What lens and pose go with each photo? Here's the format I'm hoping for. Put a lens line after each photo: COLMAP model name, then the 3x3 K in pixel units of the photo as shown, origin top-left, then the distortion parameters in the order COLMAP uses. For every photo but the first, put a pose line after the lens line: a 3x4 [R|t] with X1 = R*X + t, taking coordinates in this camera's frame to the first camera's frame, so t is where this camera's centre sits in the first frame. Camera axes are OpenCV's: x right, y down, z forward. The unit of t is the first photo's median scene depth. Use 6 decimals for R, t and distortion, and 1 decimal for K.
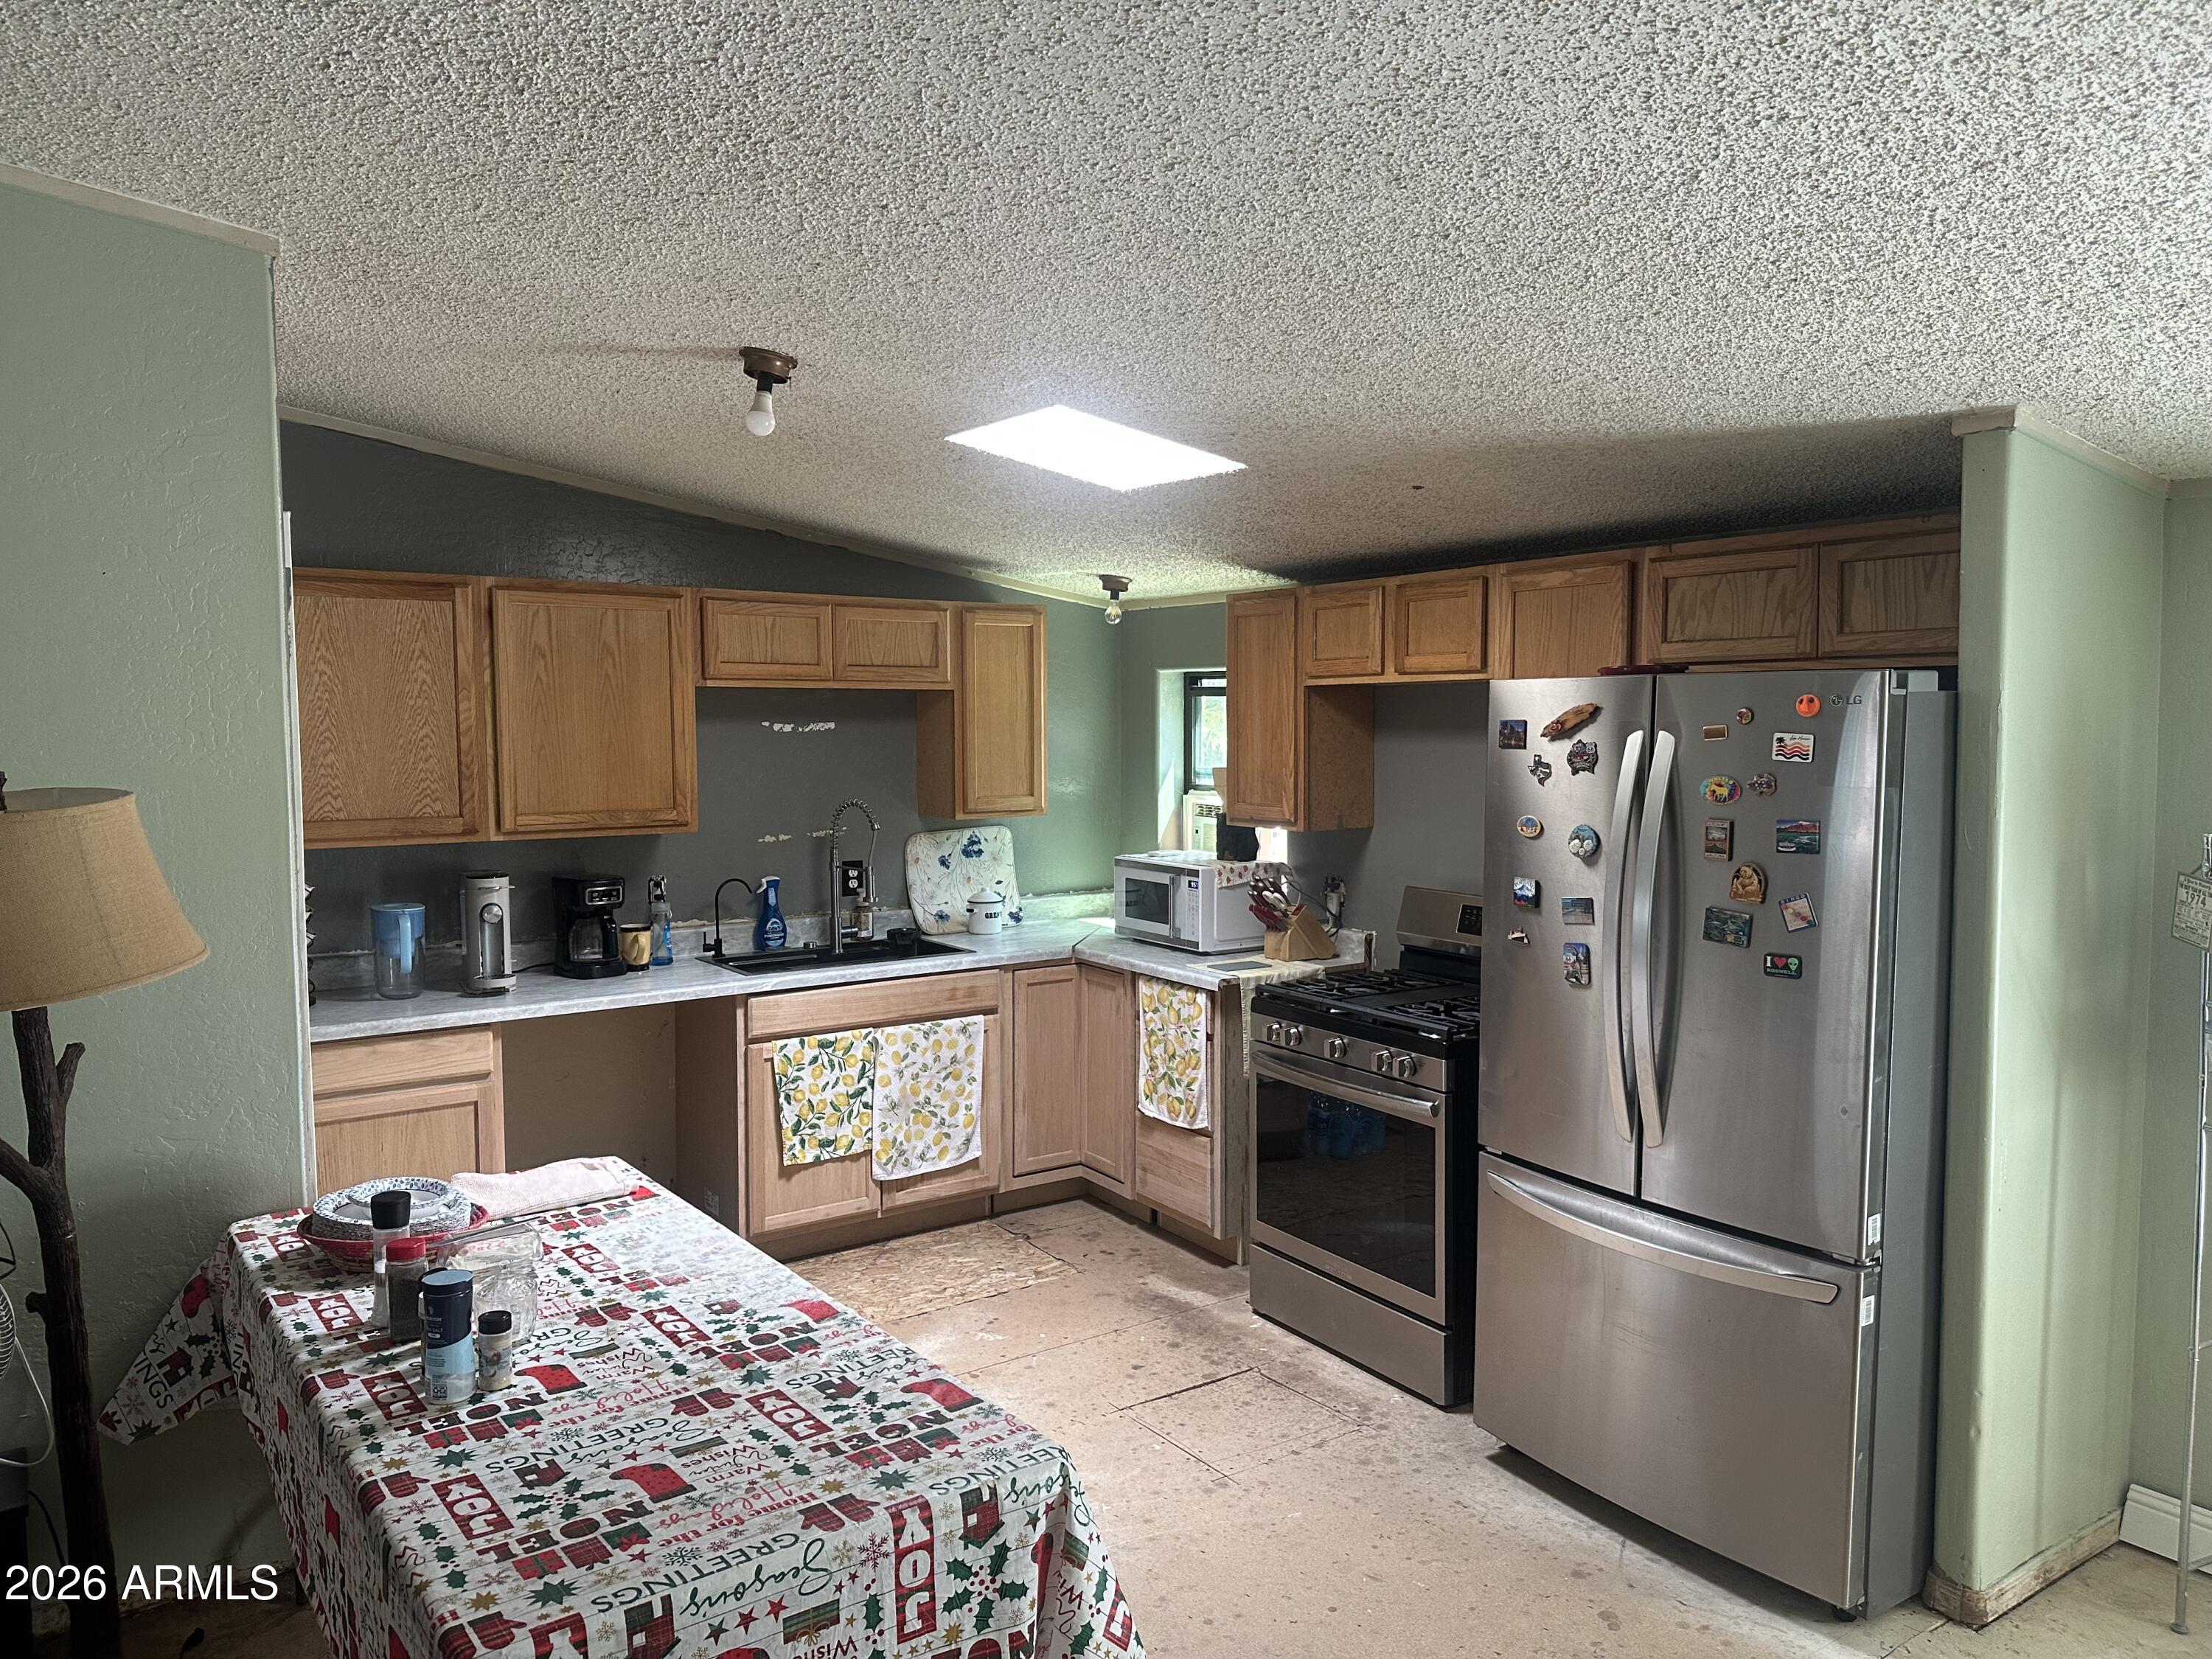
lens RADIAL K [[1551.2, 0, 1114.7], [0, 1551.2, 851.5], [0, 0, 1]] dist [0.062857, -0.066915]
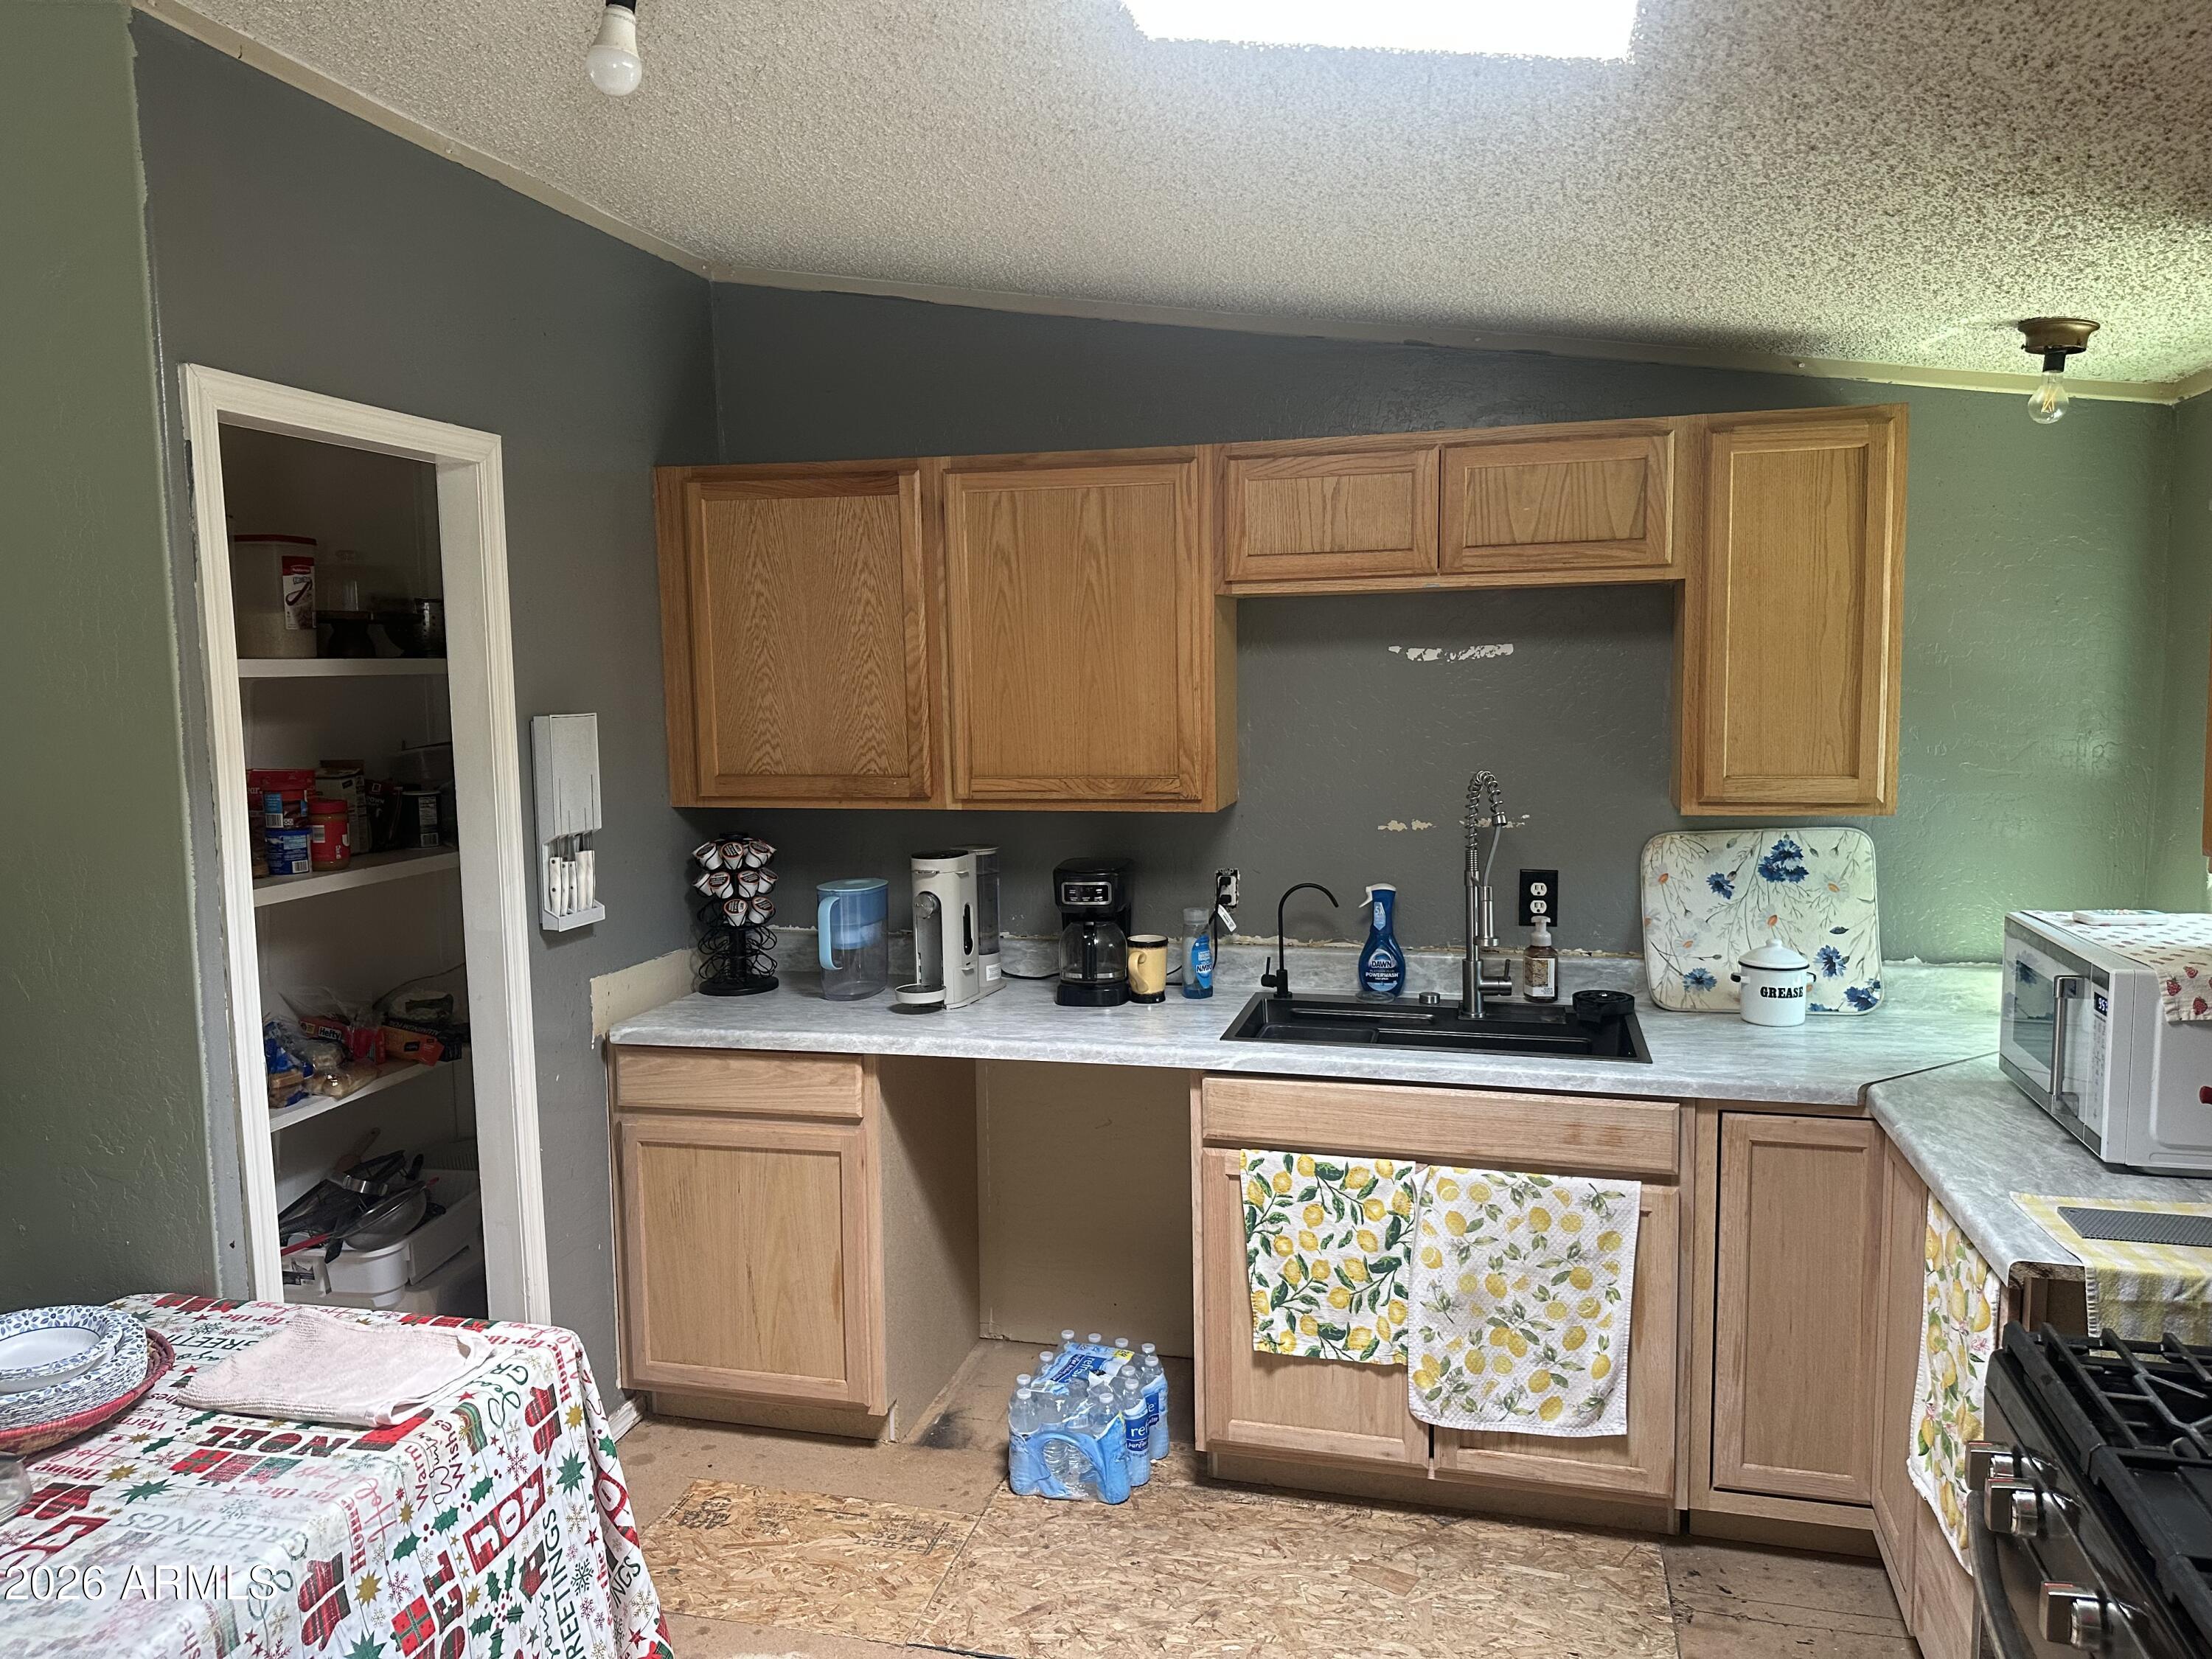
lens RADIAL K [[1551.2, 0, 1087.3], [0, 1551.2, 821.5], [0, 0, 1]] dist [0.062857, -0.066915]
pose [[0.647089, 0.069937, -0.759200, 0.197148], [-0.050294, 0.997530, 0.049025, -0.037105], [0.760754, 0.006460, 0.649009, 0.505883]]
